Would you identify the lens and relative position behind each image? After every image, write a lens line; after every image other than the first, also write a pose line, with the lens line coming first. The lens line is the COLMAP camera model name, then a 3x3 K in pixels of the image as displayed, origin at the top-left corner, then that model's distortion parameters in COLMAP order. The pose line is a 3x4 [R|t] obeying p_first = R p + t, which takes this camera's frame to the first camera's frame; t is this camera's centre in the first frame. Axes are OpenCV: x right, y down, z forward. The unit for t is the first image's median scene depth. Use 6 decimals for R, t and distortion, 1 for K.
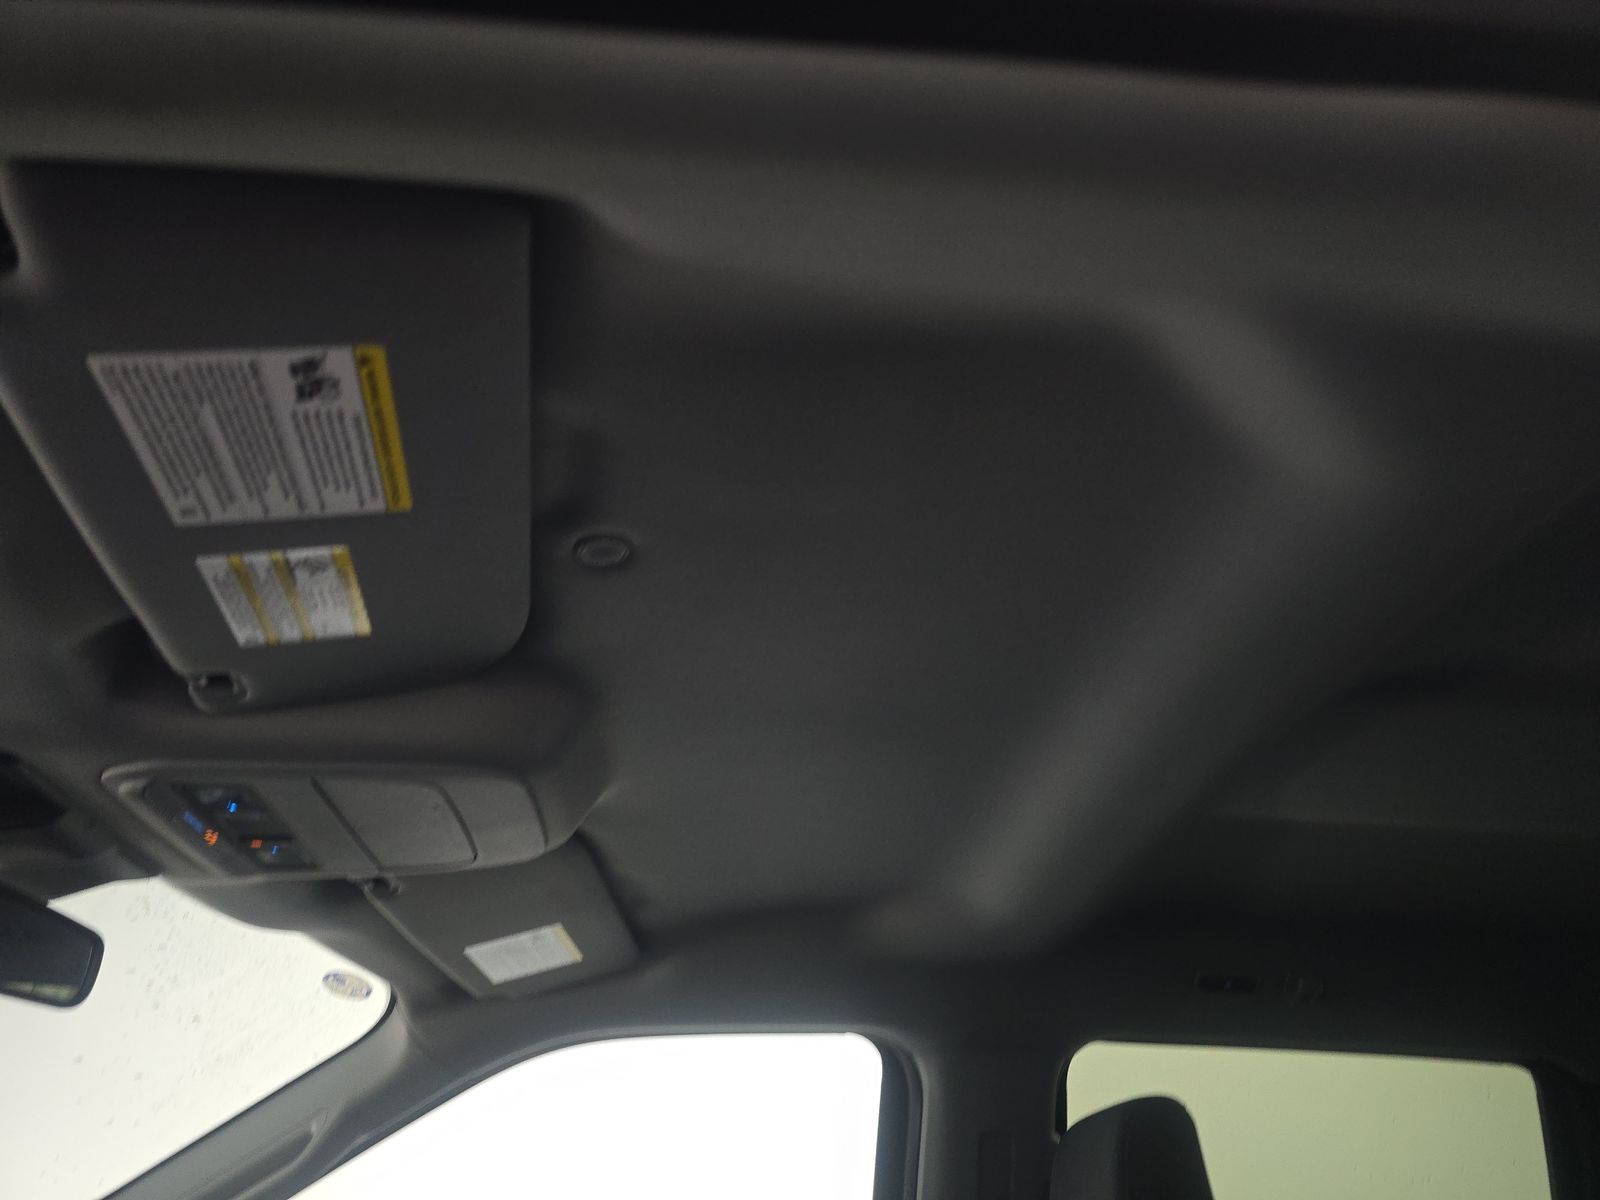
lens RADIAL K [[1064.1, 0, 793.5], [0, 1064.1, 601.3], [0, 0, 1]] dist [0.017990, -0.005629]
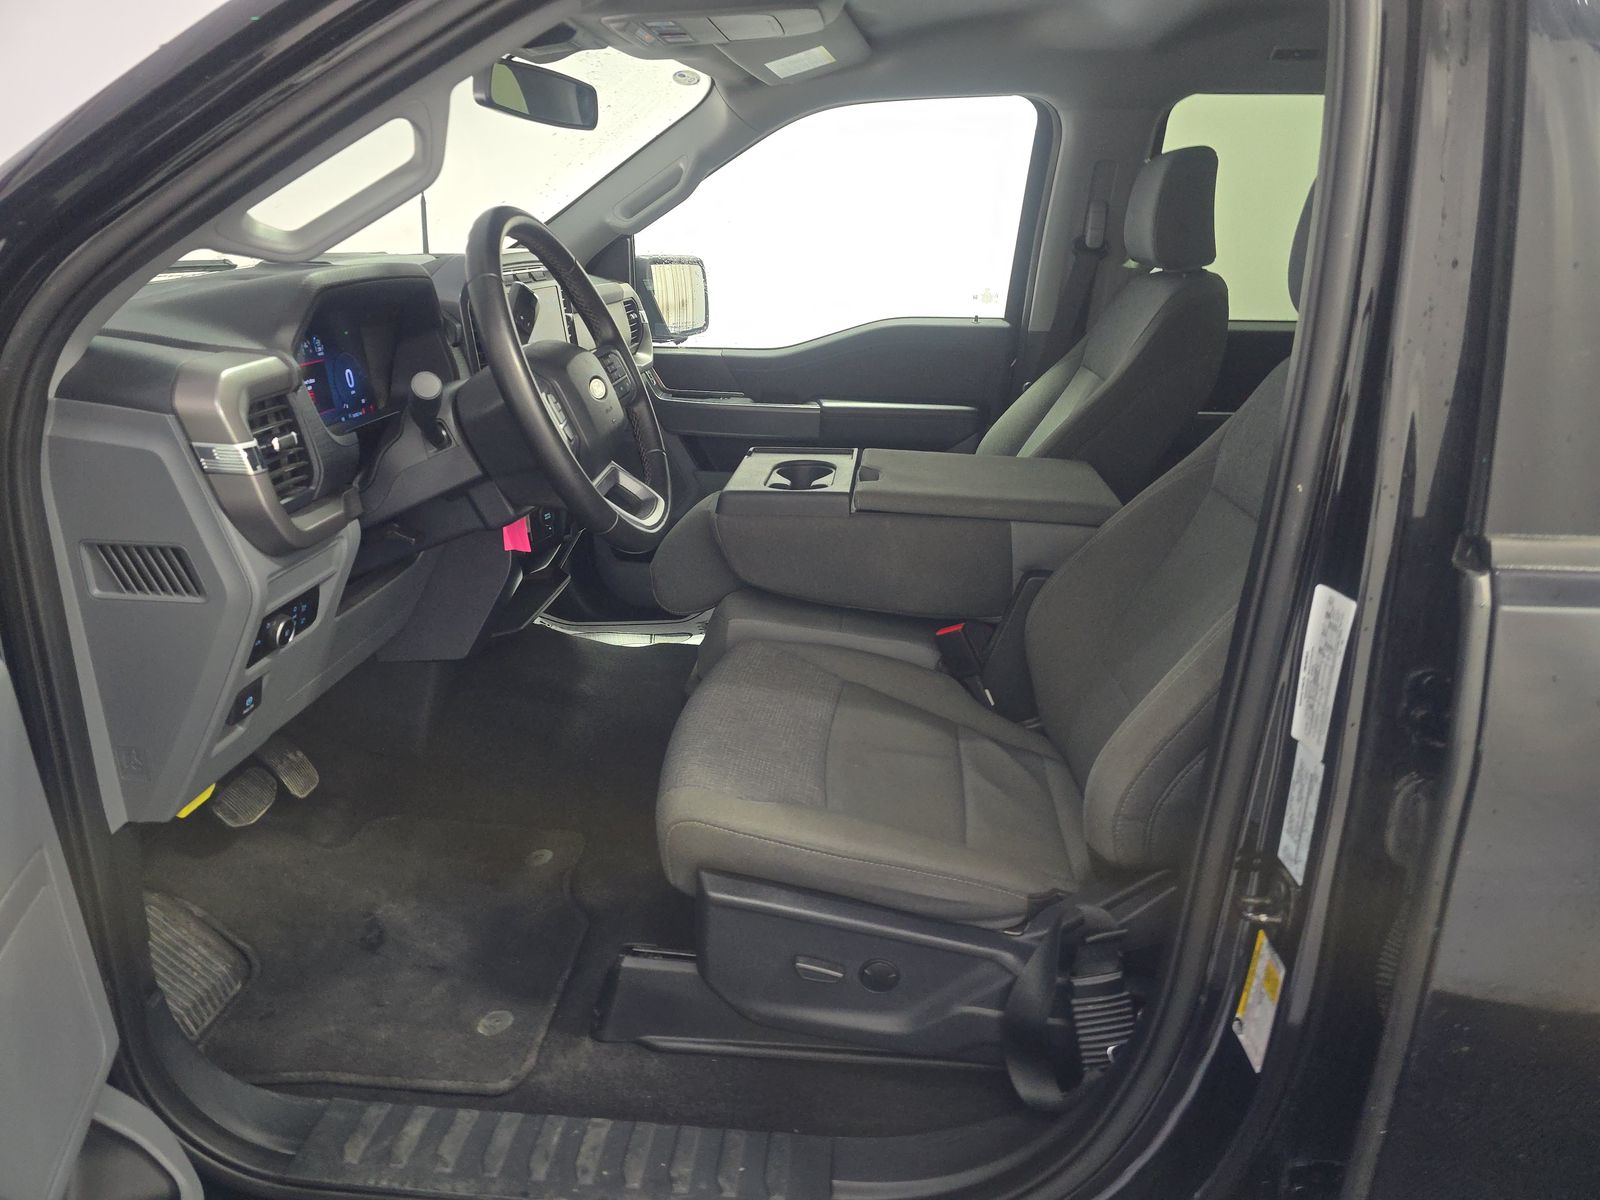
lens RADIAL K [[1064.1, 0, 794.3], [0, 1064.1, 601.6], [0, 0, 1]] dist [0.017990, -0.005629]
pose [[0.983291, 0.057203, -0.172820, 0.049303], [0.098294, 0.632222, 0.768527, -0.336012], [0.153223, -0.772672, 0.616036, -0.518350]]
